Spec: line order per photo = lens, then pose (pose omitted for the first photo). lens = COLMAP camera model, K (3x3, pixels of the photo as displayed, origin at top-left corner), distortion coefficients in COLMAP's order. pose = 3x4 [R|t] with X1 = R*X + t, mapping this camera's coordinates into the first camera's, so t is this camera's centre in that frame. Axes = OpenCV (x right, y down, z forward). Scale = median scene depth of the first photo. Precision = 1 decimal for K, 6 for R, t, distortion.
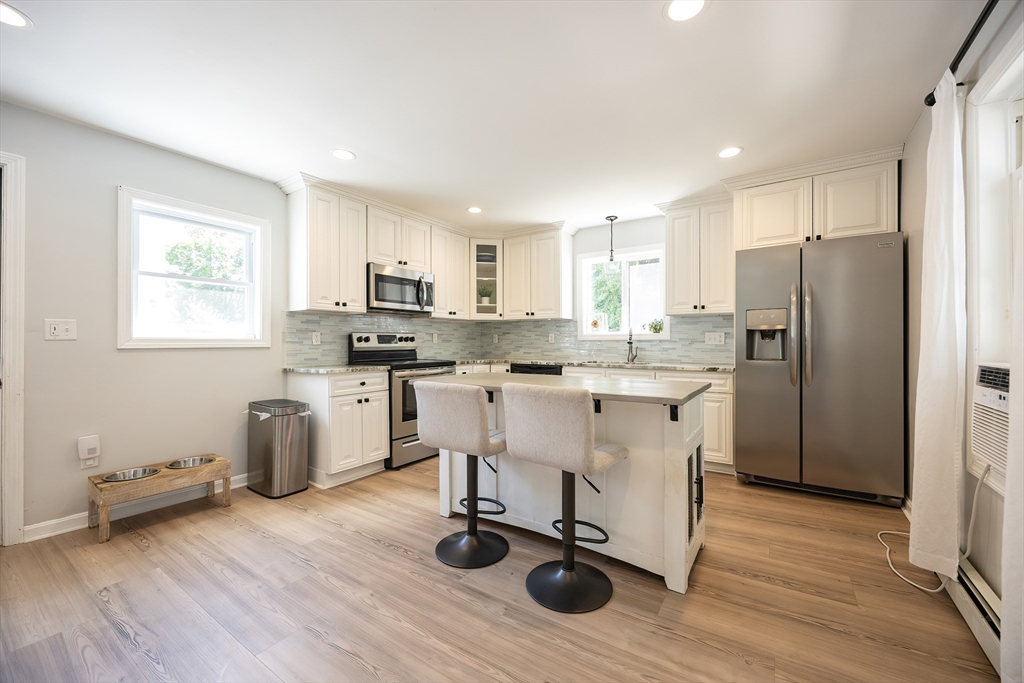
lens RADIAL K [[387.5, 0, 518.9], [0, 387.5, 340.1], [0, 0, 1]] dist [-0.008310, 0.000883]
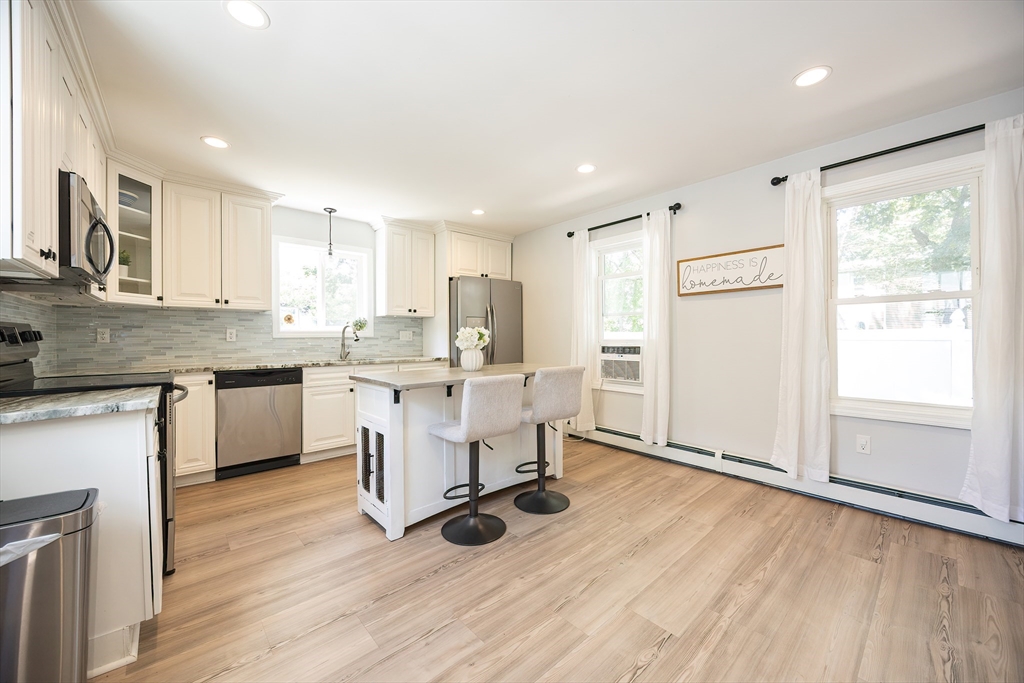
lens RADIAL K [[387.5, 0, 520.9], [0, 387.5, 337.4], [0, 0, 1]] dist [-0.008310, 0.000883]
pose [[0.251173, -0.003923, 0.967934, -0.631637], [0.002312, 0.999991, 0.003453, -0.002326], [-0.967940, 0.001371, 0.251180, 0.327438]]
